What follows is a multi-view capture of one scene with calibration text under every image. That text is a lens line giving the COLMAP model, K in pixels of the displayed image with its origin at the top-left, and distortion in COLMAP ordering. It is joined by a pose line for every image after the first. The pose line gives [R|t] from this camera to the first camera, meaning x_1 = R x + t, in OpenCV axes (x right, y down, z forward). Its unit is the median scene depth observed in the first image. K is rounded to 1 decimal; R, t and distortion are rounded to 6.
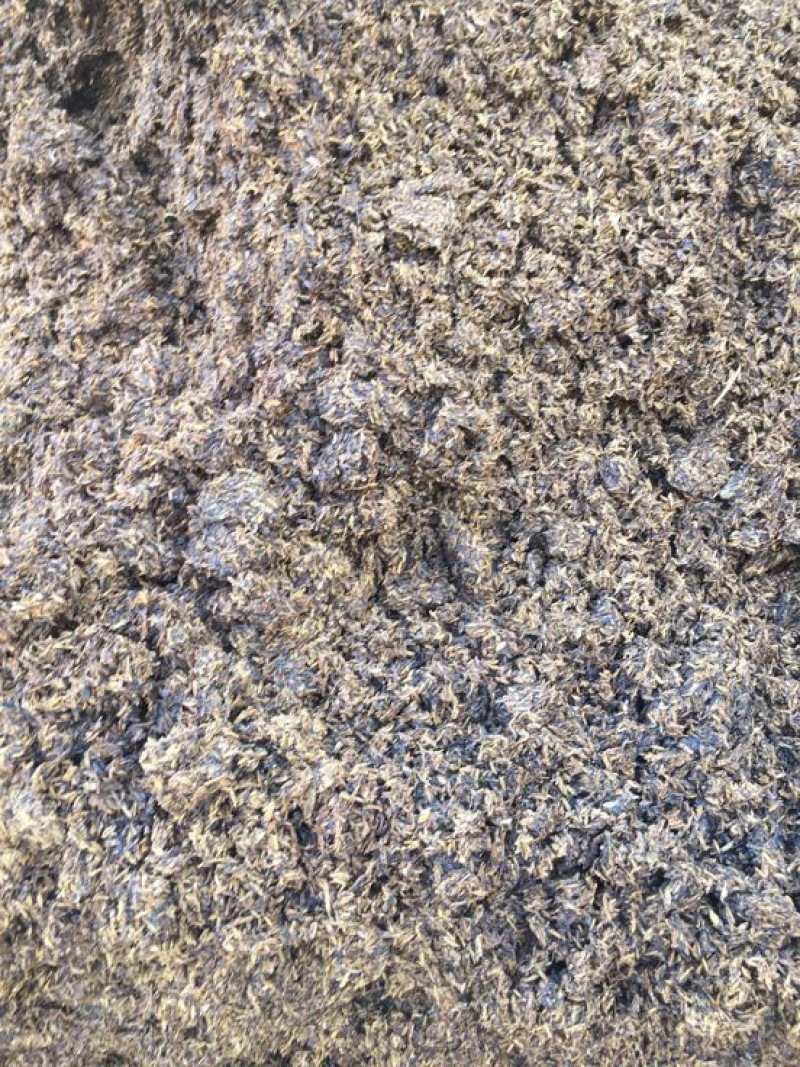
lens RADIAL K [[914.8, 0, 400.0], [0, 914.8, 533.5], [0, 0, 1]] dist [0.078575, -0.125694]
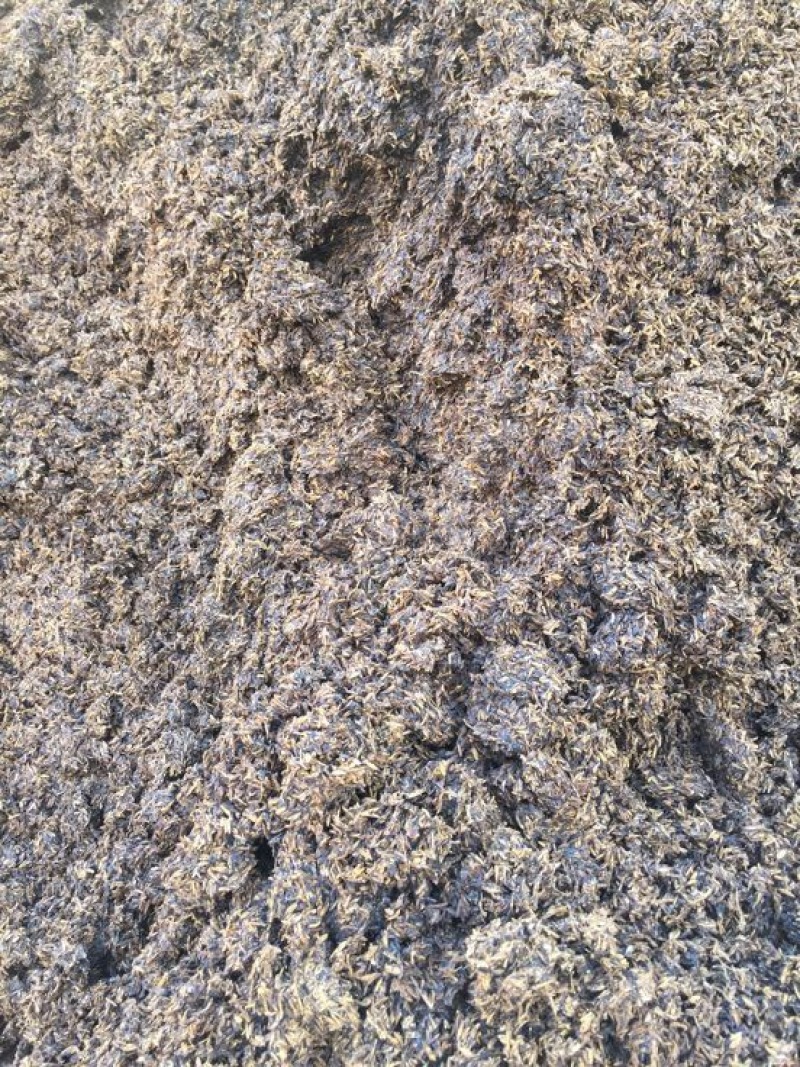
lens RADIAL K [[914.8, 0, 400.0], [0, 914.8, 533.5], [0, 0, 1]] dist [0.078575, -0.125694]
pose [[0.994825, 0.099196, -0.022001, -0.277440], [-0.101105, 0.987919, -0.117444, -0.051146], [0.010085, 0.119060, 0.992836, -0.012395]]
